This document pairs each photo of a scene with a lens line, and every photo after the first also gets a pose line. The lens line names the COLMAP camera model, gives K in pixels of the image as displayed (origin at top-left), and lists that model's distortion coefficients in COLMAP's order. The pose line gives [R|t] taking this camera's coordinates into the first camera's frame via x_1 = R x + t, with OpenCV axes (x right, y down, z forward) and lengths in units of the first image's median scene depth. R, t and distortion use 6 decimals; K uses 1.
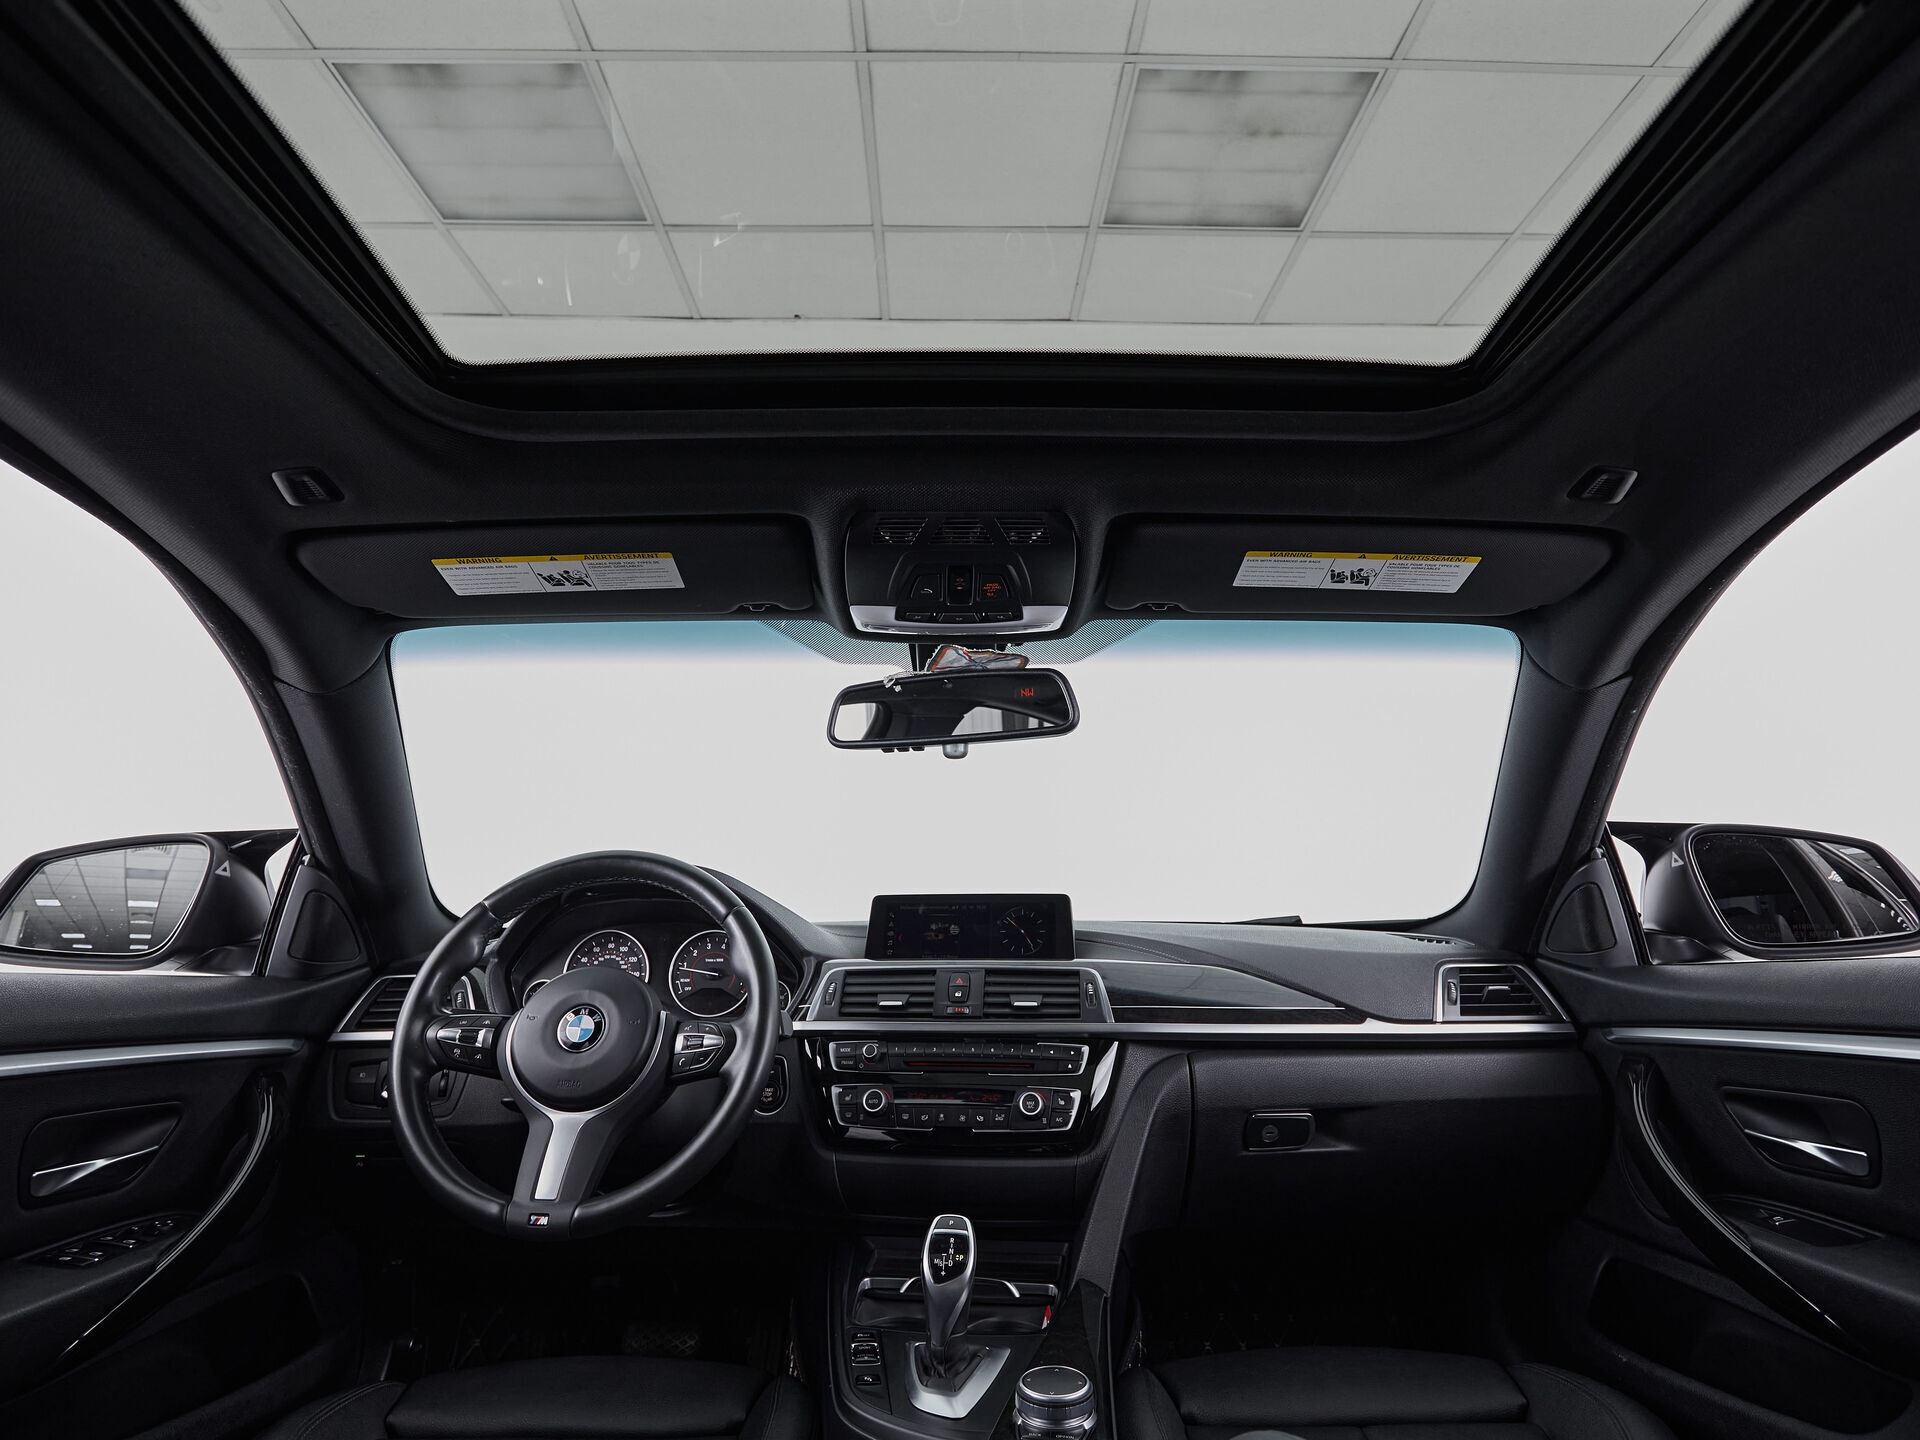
lens RADIAL K [[1054.2, 0, 962.9], [0, 1054.2, 710.5], [0, 0, 1]] dist [-0.001841, -0.001856]
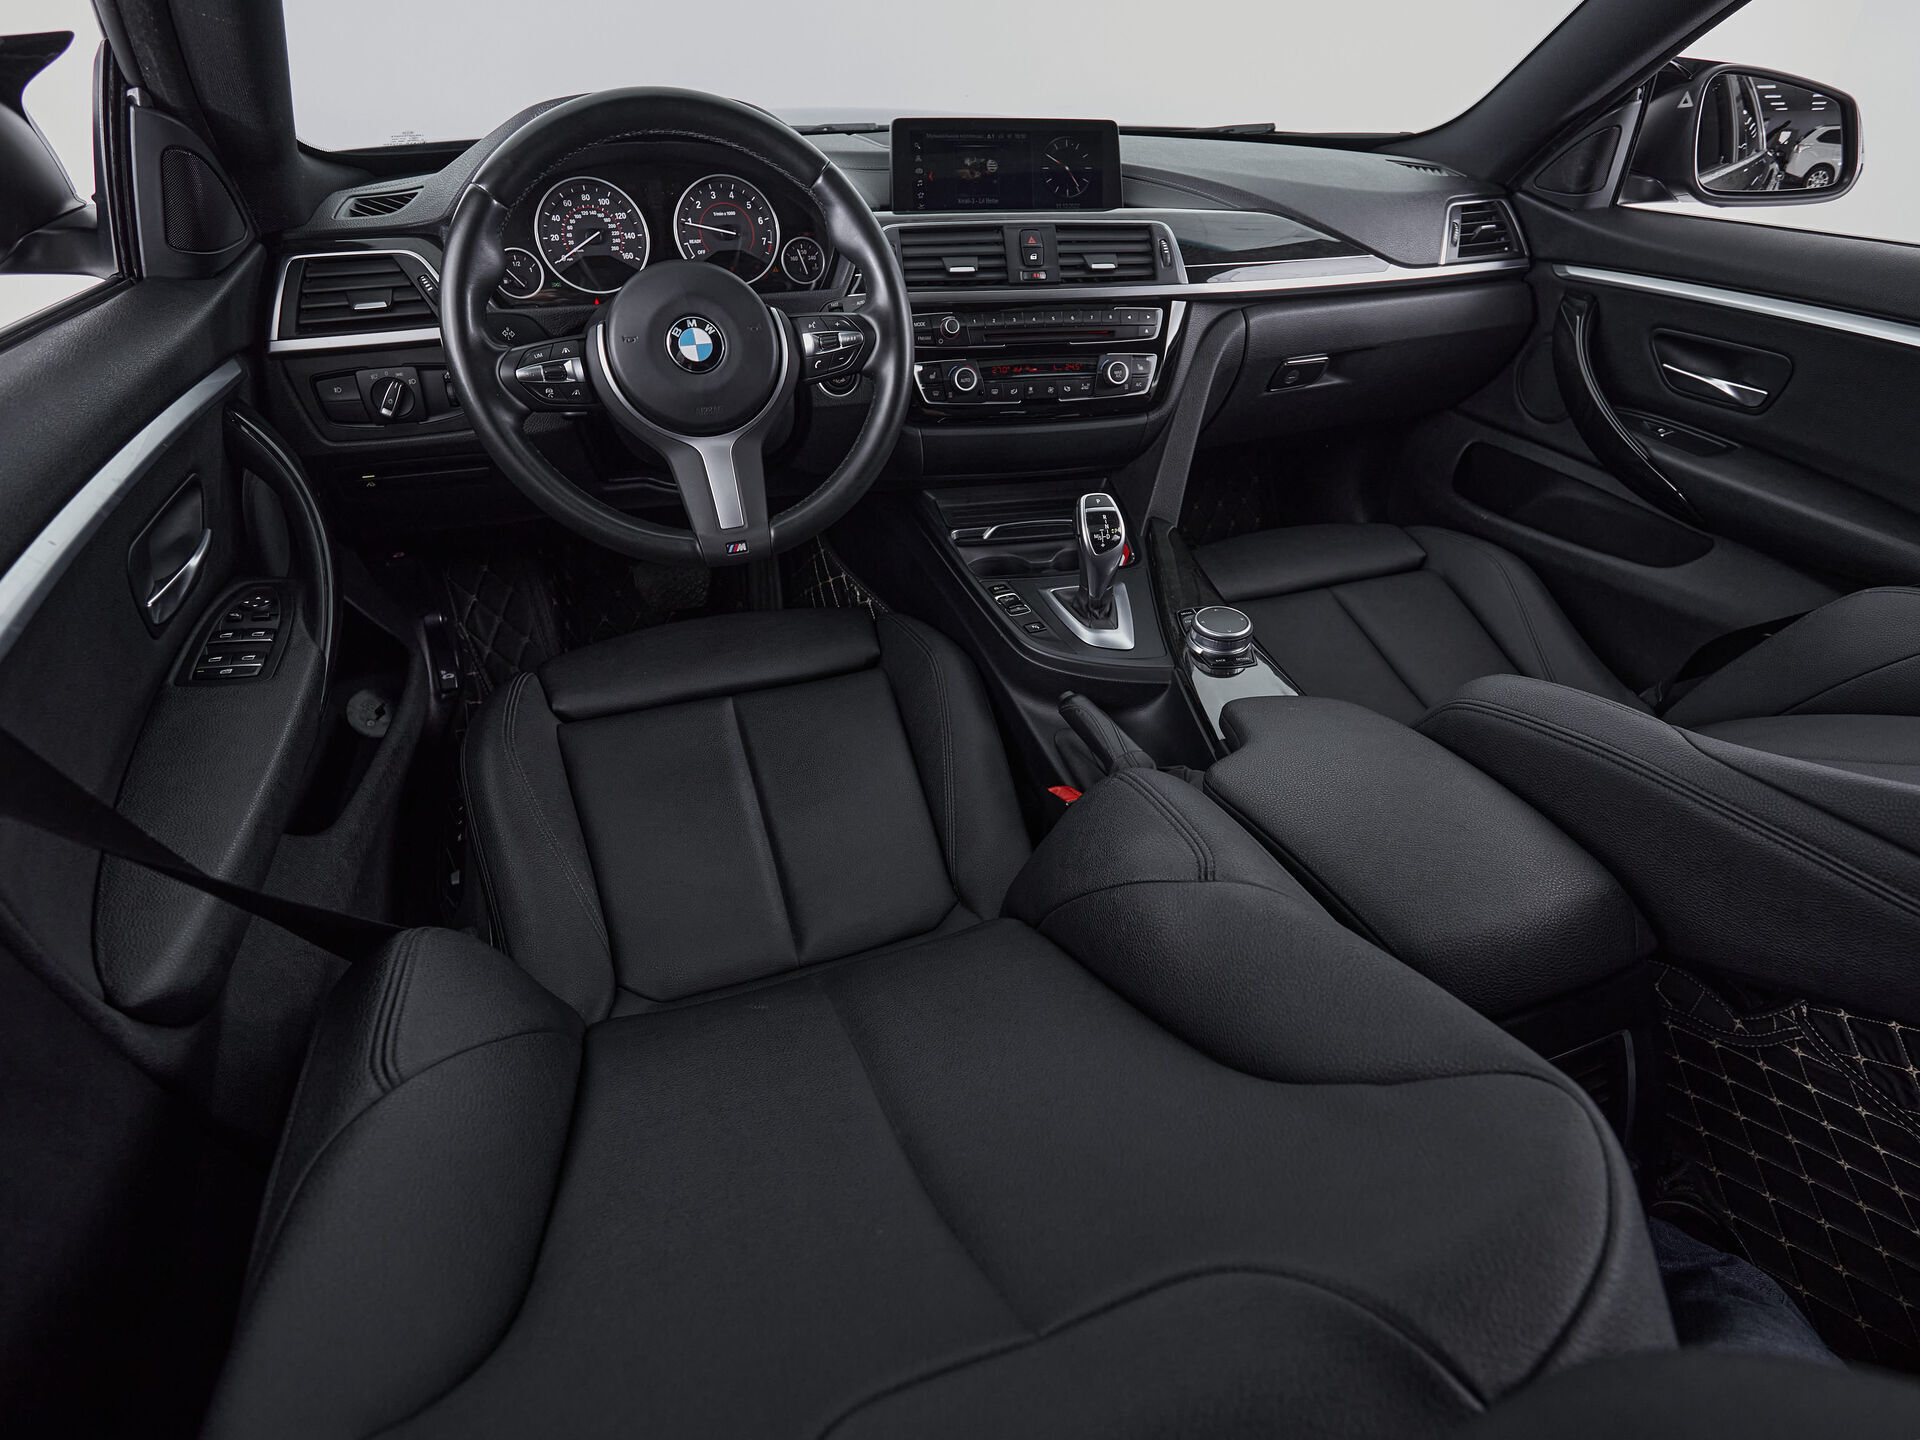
lens RADIAL K [[1030.7, 0, 1010.2], [0, 1030.7, 712.7], [0, 0, 1]] dist [-0.003734, -0.001402]
pose [[0.936261, -0.175762, 0.304177, -0.380012], [-0.098796, 0.699170, 0.708096, -0.091839], [-0.337128, -0.693014, 0.637241, 0.158208]]
